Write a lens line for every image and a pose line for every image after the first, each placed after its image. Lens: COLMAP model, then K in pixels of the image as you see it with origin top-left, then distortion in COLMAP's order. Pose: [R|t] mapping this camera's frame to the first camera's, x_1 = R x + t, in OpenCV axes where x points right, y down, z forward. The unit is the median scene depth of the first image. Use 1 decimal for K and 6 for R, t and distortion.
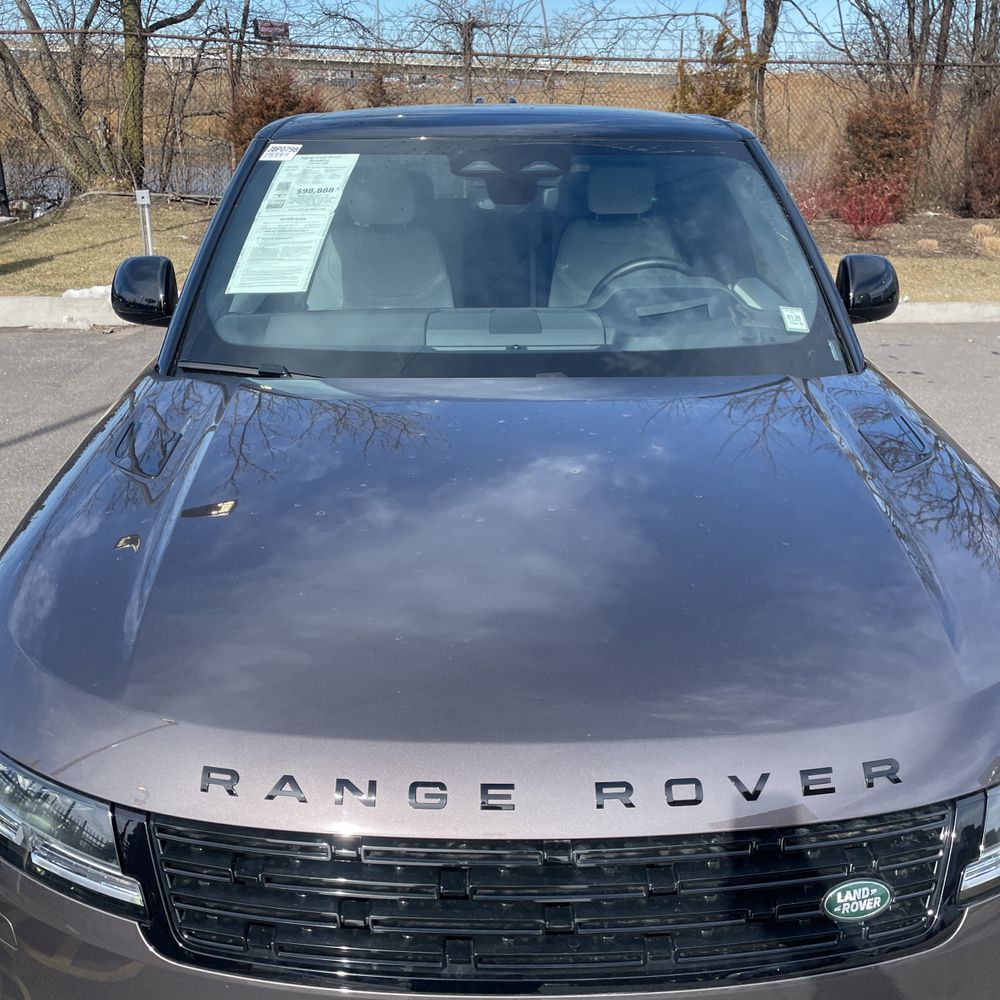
lens RADIAL K [[971.5, 0, 500.0], [0, 971.5, 500.0], [0, 0, 1]] dist [0.107624, -0.137531]
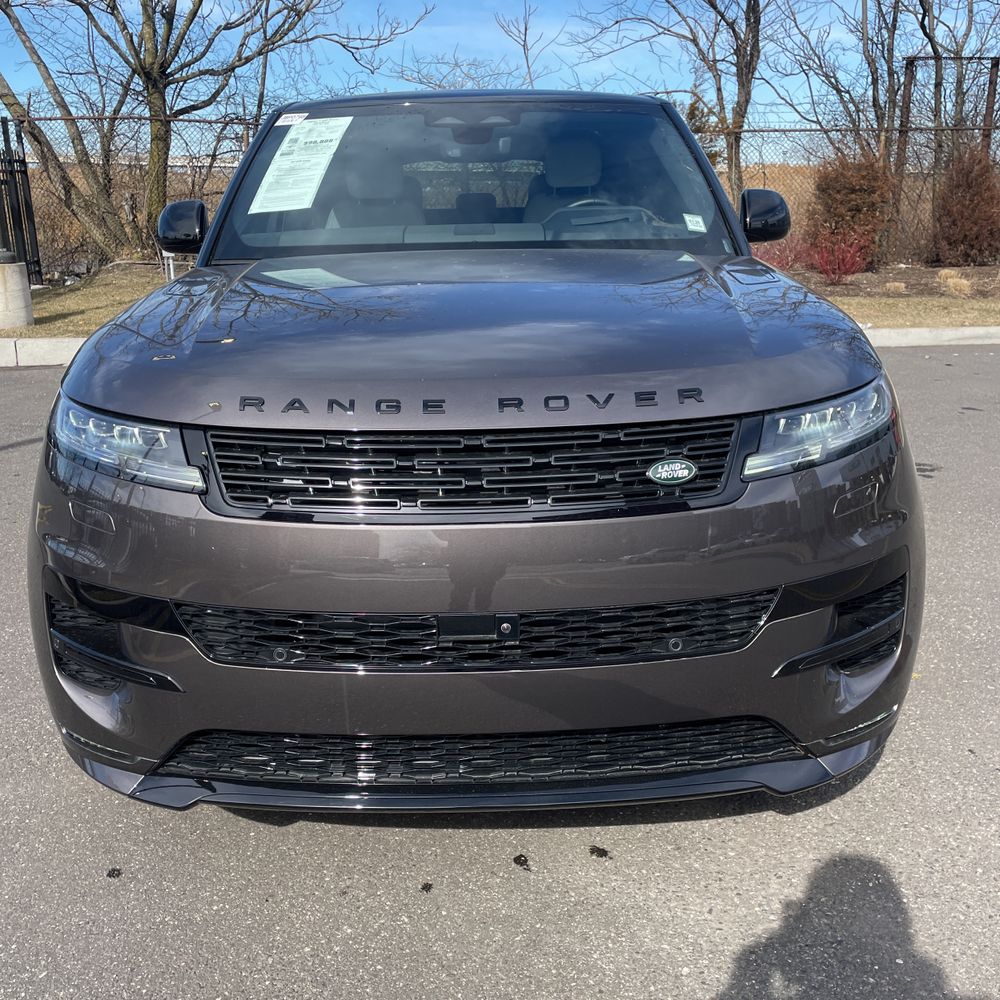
lens RADIAL K [[991.9, 0, 499.7], [0, 991.9, 527.0], [0, 0, 1]] dist [0.108280, -0.142745]
pose [[0.999712, -0.018438, -0.015329, 0.016114], [0.017080, 0.996282, -0.084438, 0.083500], [0.016829, 0.084152, 0.996311, -0.070226]]
